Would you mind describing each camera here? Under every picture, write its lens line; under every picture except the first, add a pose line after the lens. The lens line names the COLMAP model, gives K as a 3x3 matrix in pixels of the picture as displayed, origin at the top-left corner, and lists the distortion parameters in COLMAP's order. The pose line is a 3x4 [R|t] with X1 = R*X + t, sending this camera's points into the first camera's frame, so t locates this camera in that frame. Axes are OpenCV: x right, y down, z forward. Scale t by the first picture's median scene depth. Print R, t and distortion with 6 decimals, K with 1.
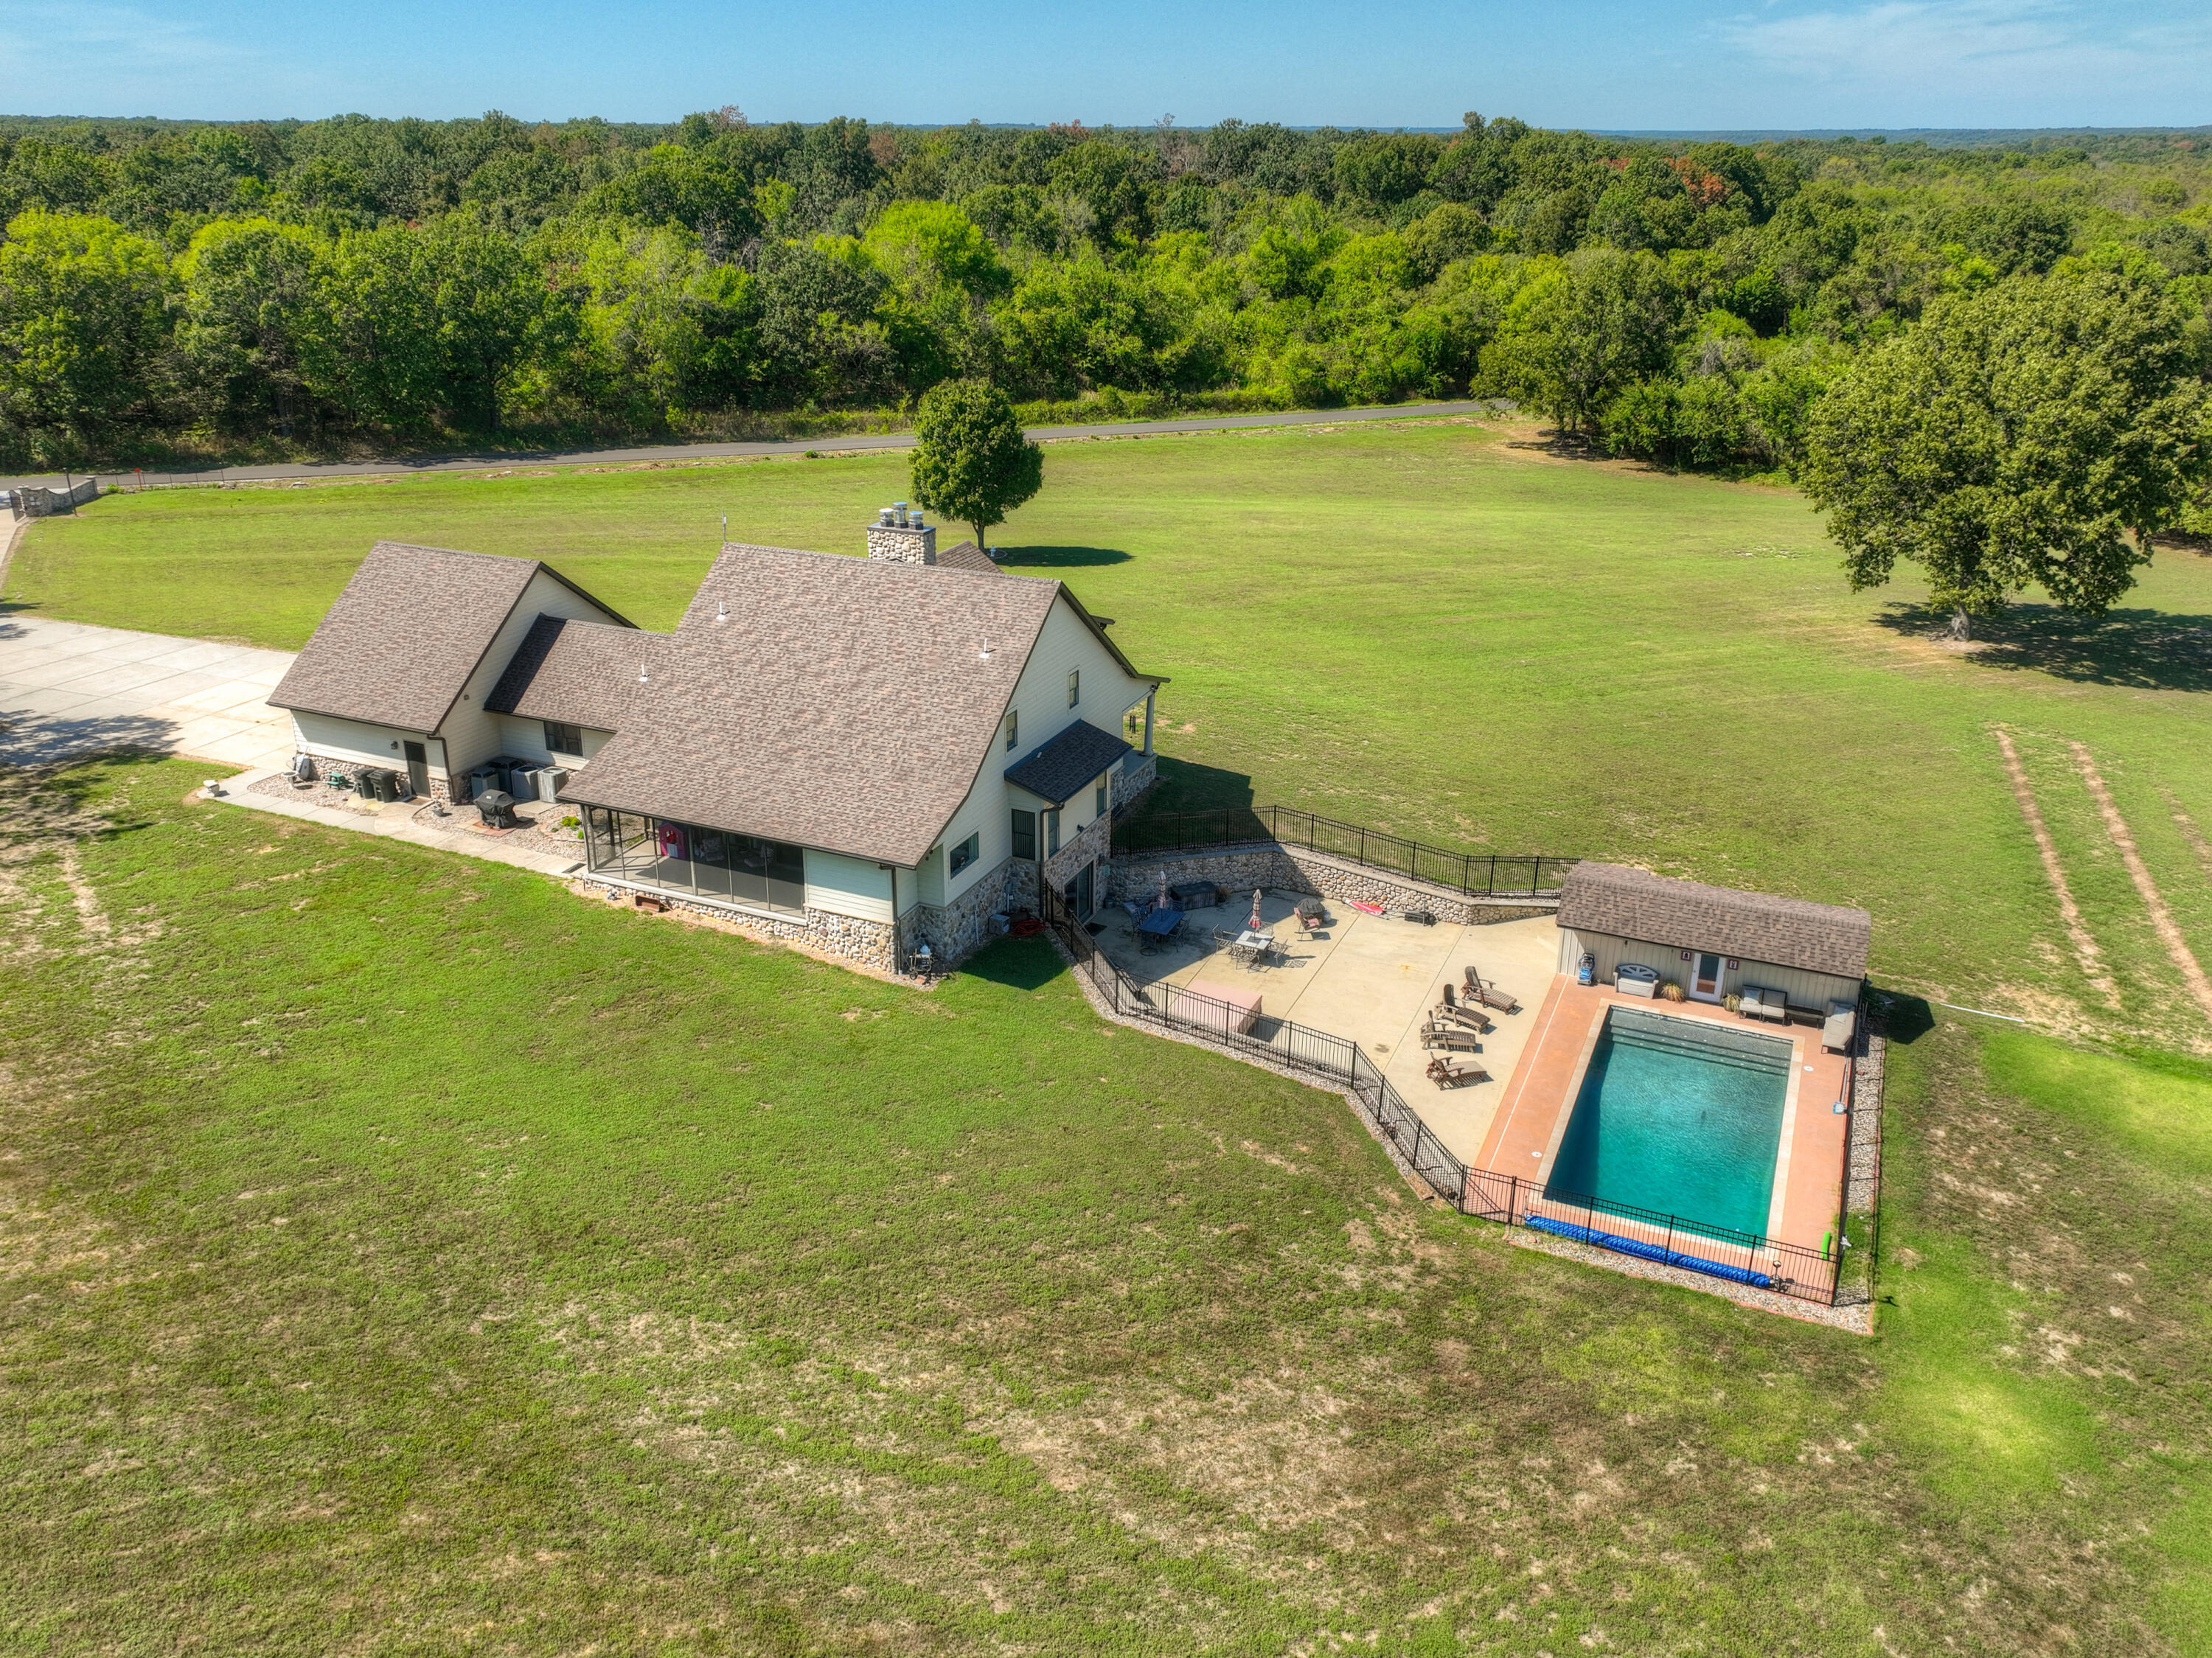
lens RADIAL K [[1703.3, 0, 1069.0], [0, 1703.3, 821.0], [0, 0, 1]] dist [-0.000087, 0.005650]
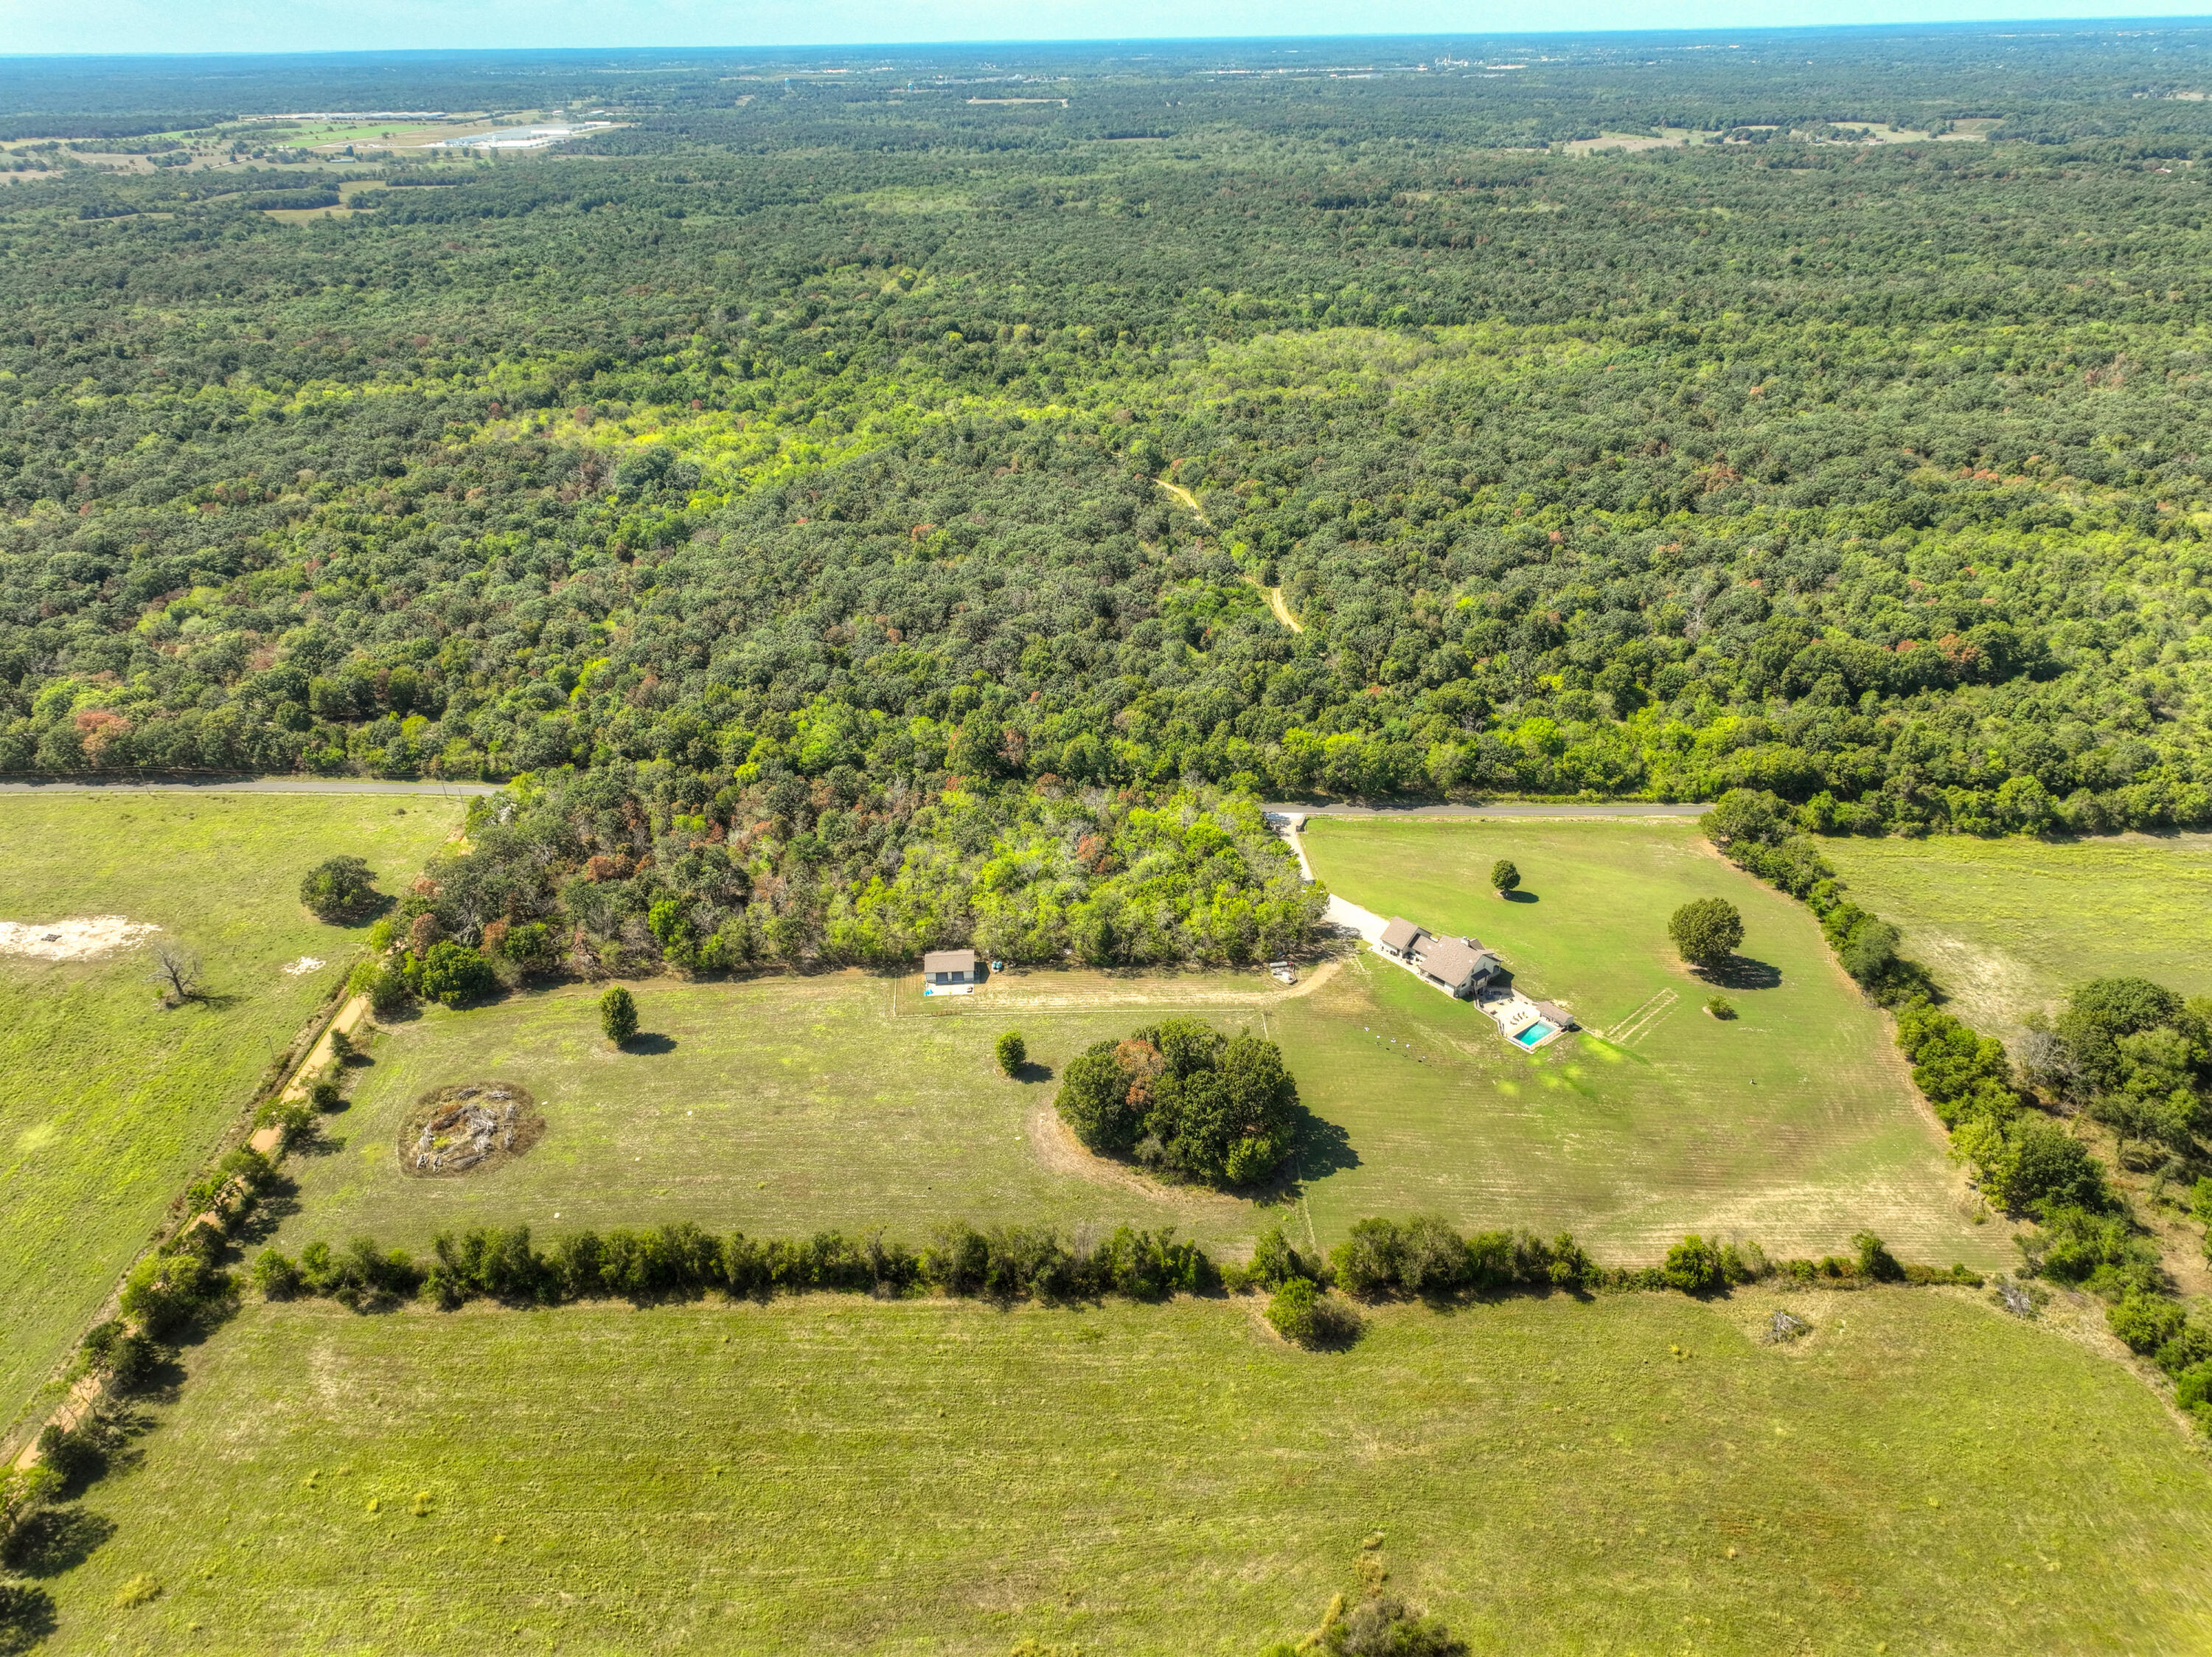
lens RADIAL K [[1505.2, 0, 1106.2], [0, 1505.2, 881.9], [0, 0, 1]] dist [-0.000753, 0.015564]
pose [[0.901668, 0.196676, -0.385114, 0.898303], [-0.144898, 0.976514, 0.159454, -1.140469], [0.407430, -0.087972, 0.908989, -5.226889]]
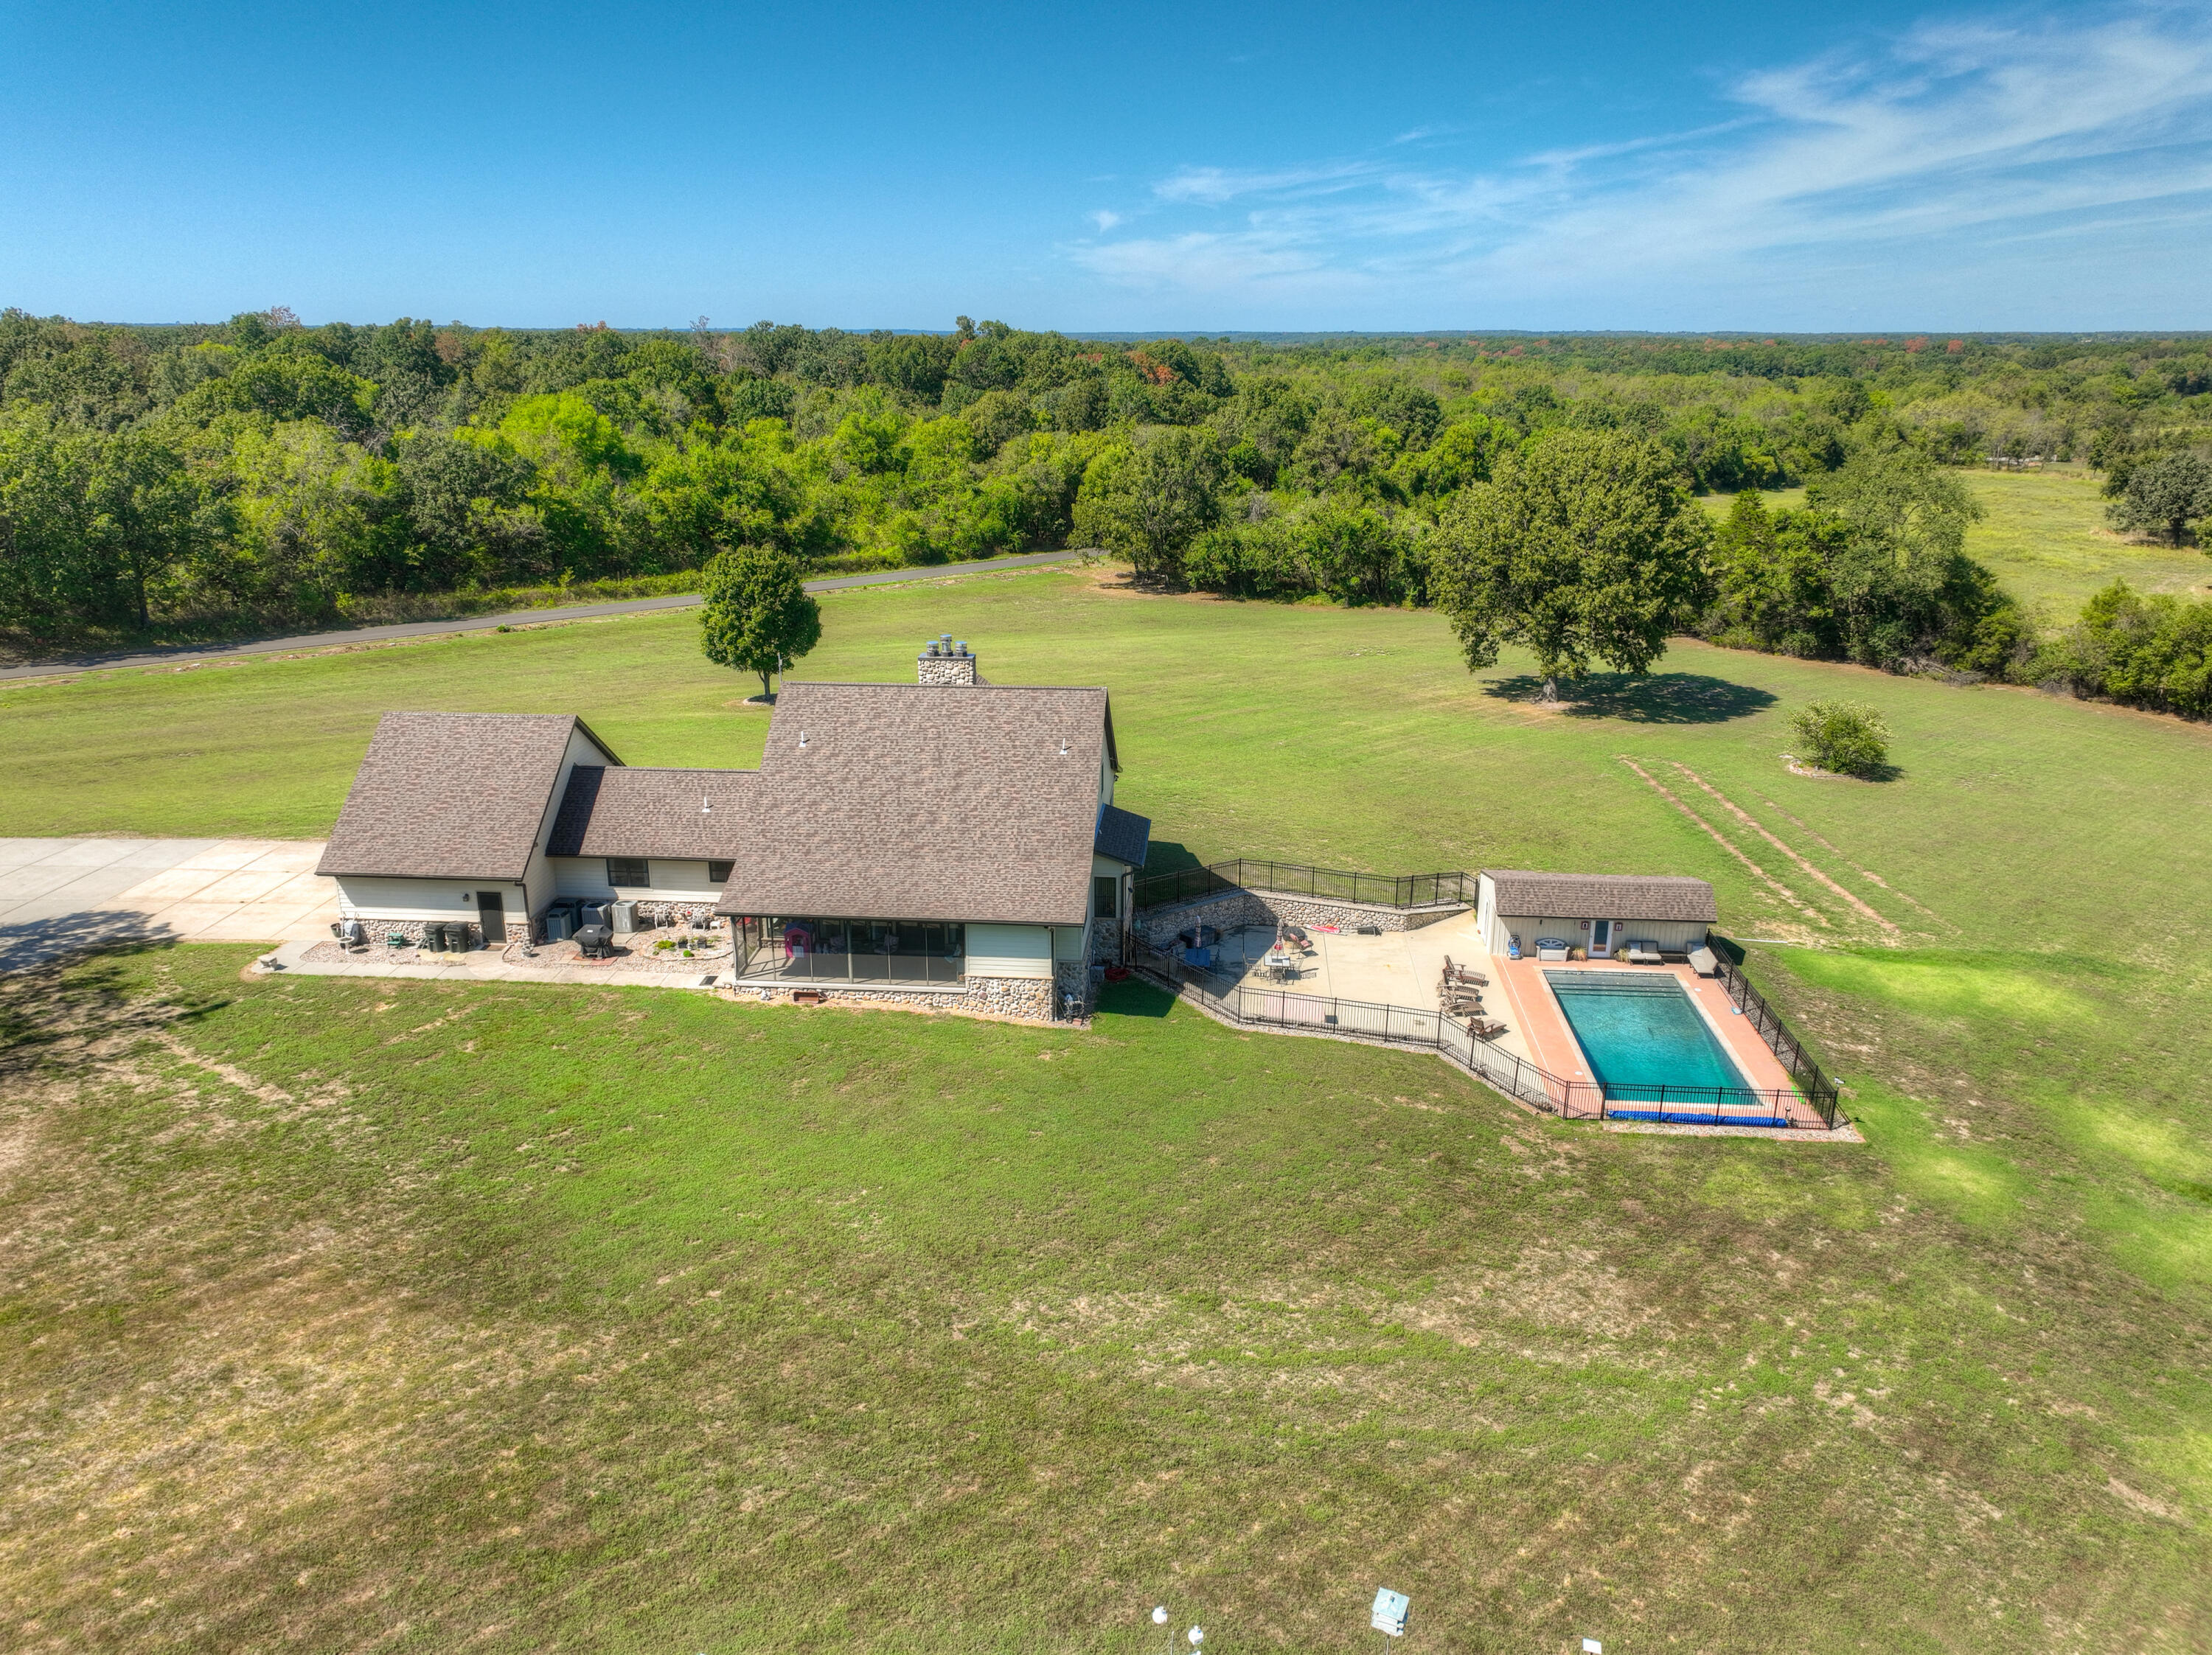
lens RADIAL K [[1548.1, 0, 1104.2], [0, 1548.1, 827.0], [0, 0, 1]] dist [-0.003737, 0.019796]
pose [[0.937249, -0.106022, 0.332151, -0.321326], [0.130791, 0.989989, -0.053058, 0.013946], [-0.323201, 0.093170, 0.941733, -0.029949]]
